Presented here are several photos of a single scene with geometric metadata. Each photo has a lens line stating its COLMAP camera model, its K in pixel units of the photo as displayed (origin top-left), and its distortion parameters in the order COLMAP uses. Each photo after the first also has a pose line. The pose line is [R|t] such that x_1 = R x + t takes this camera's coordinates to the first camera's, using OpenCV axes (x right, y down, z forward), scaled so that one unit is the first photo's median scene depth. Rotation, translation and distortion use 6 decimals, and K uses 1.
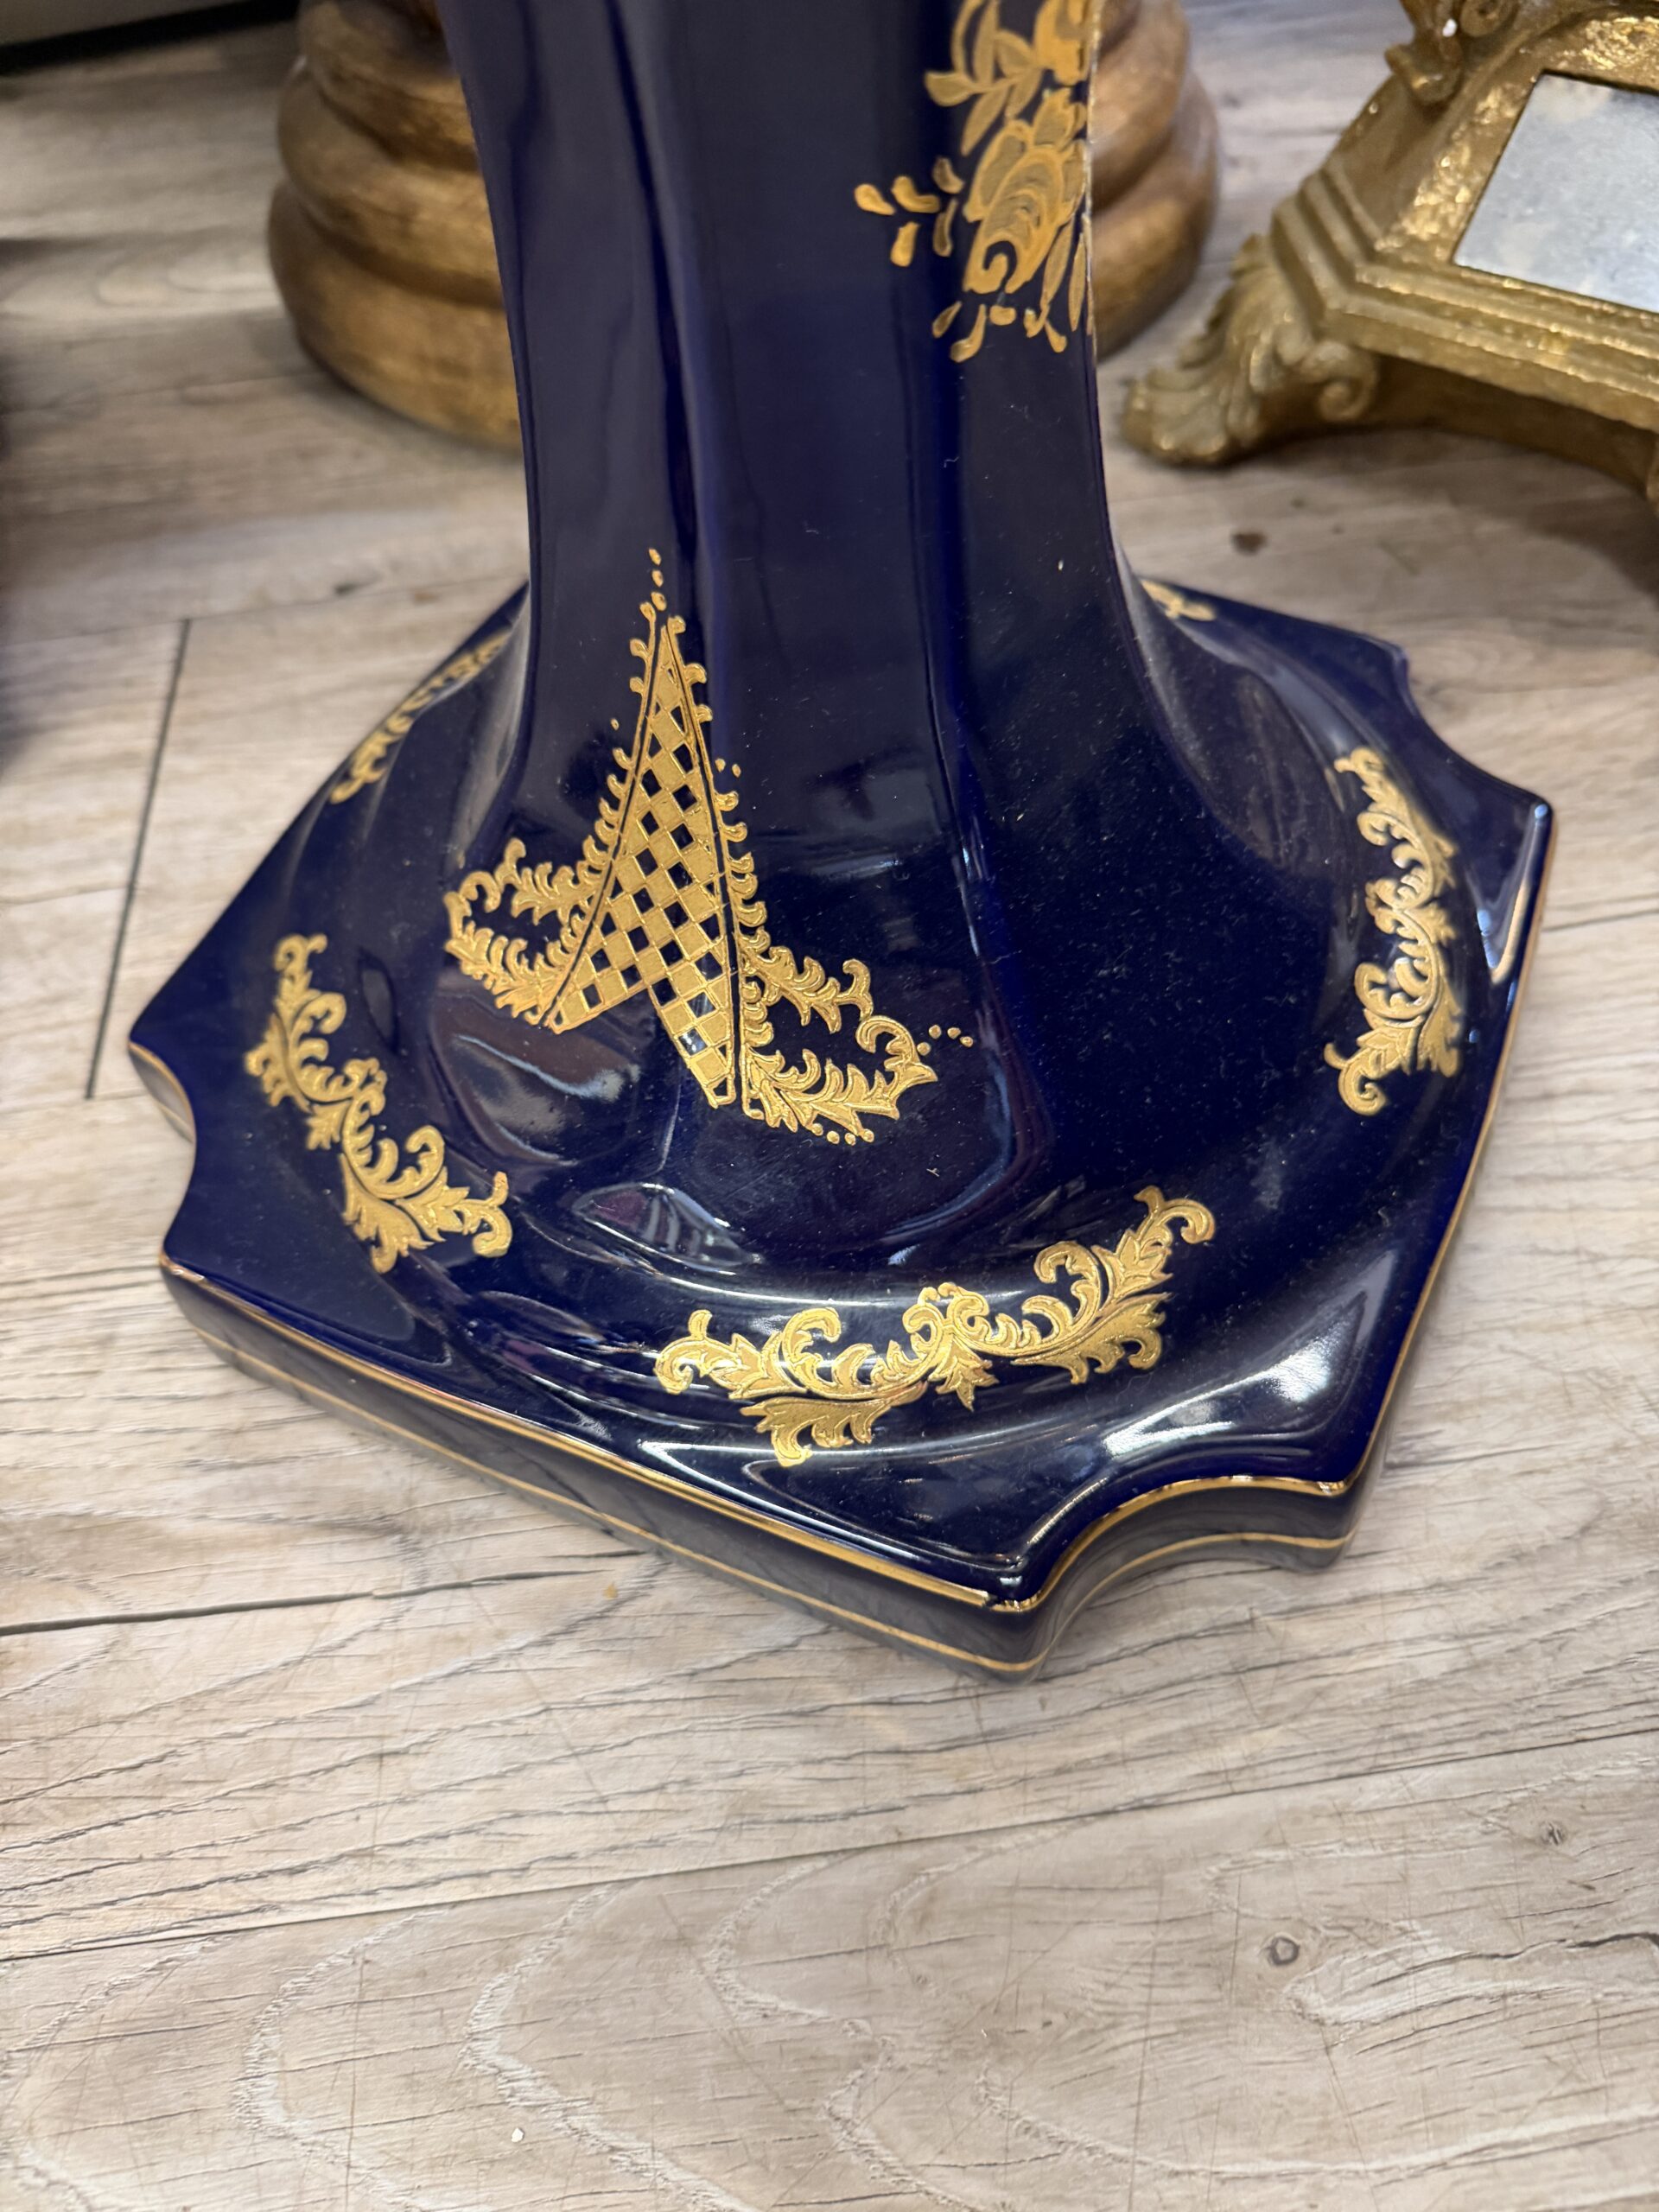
lens RADIAL K [[1612.0, 0, 835.5], [0, 1612.0, 1123.3], [0, 0, 1]] dist [-0.001514, -0.006681]
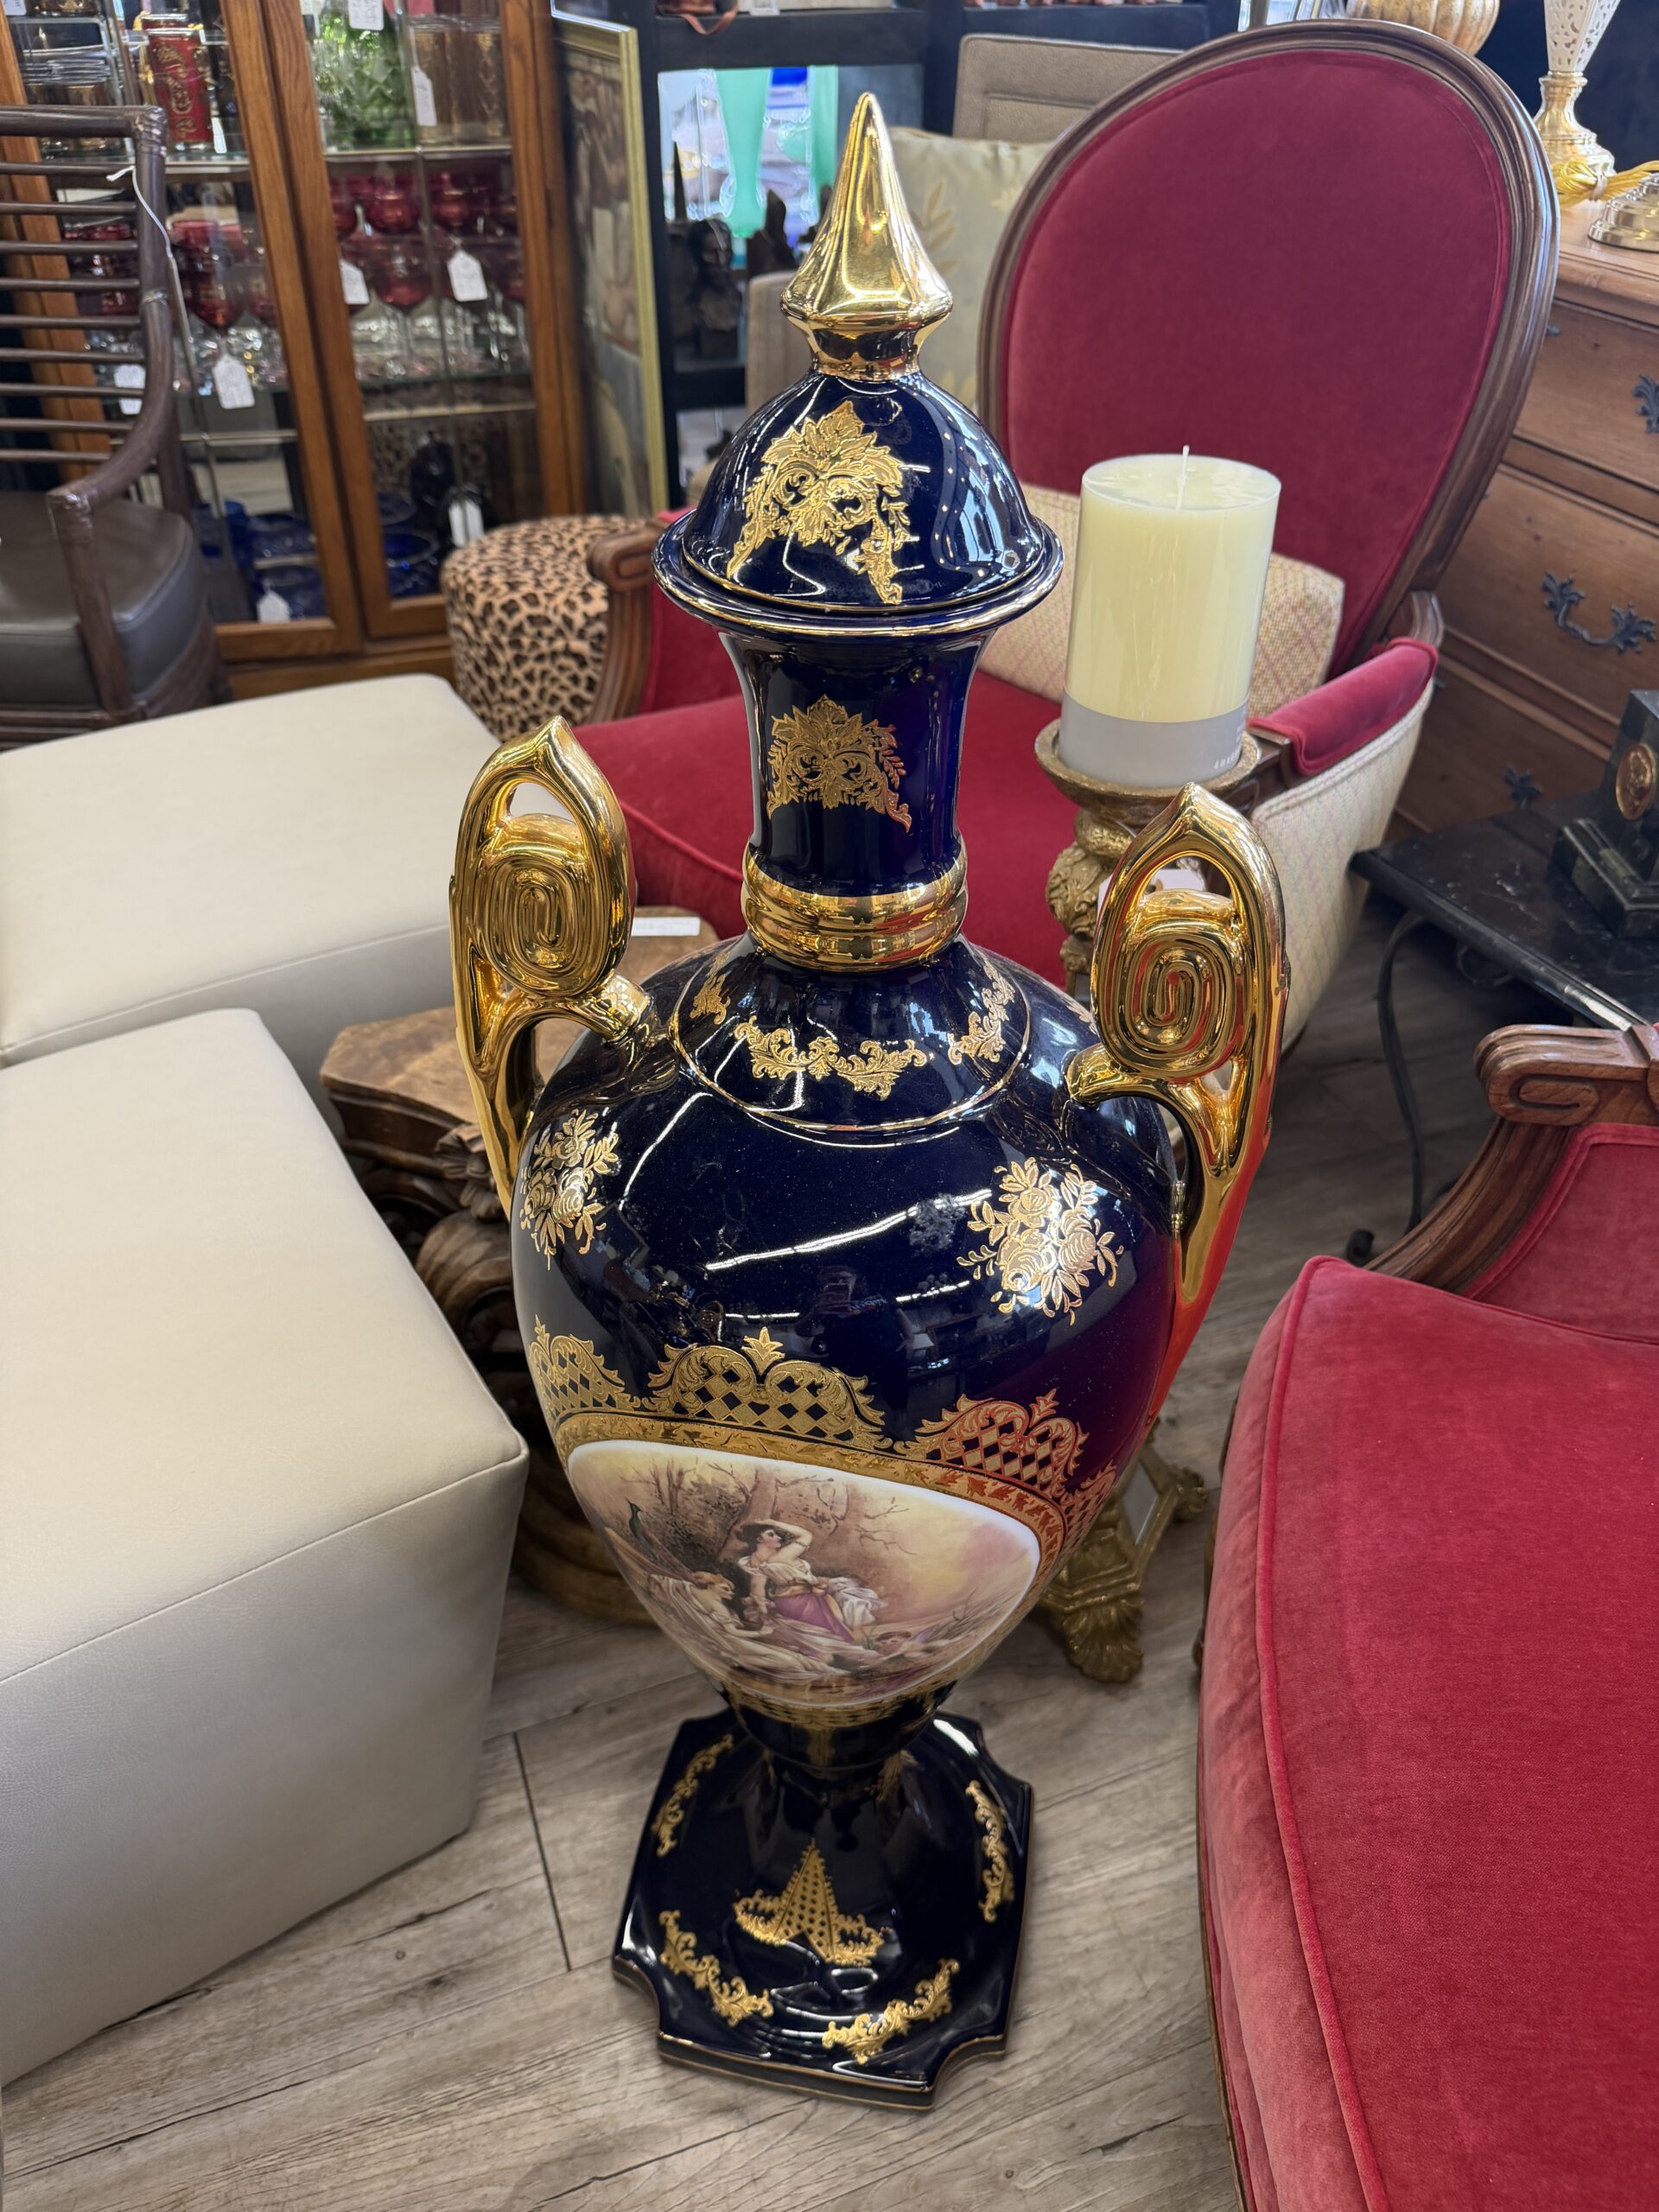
lens RADIAL K [[1612.0, 0, 835.5], [0, 1612.0, 1123.3], [0, 0, 1]] dist [-0.001514, -0.006681]
pose [[0.967930, -0.086588, 0.235828, -0.736869], [0.146955, 0.956515, -0.251958, -0.887214], [-0.203757, 0.278533, 0.938564, -2.928878]]
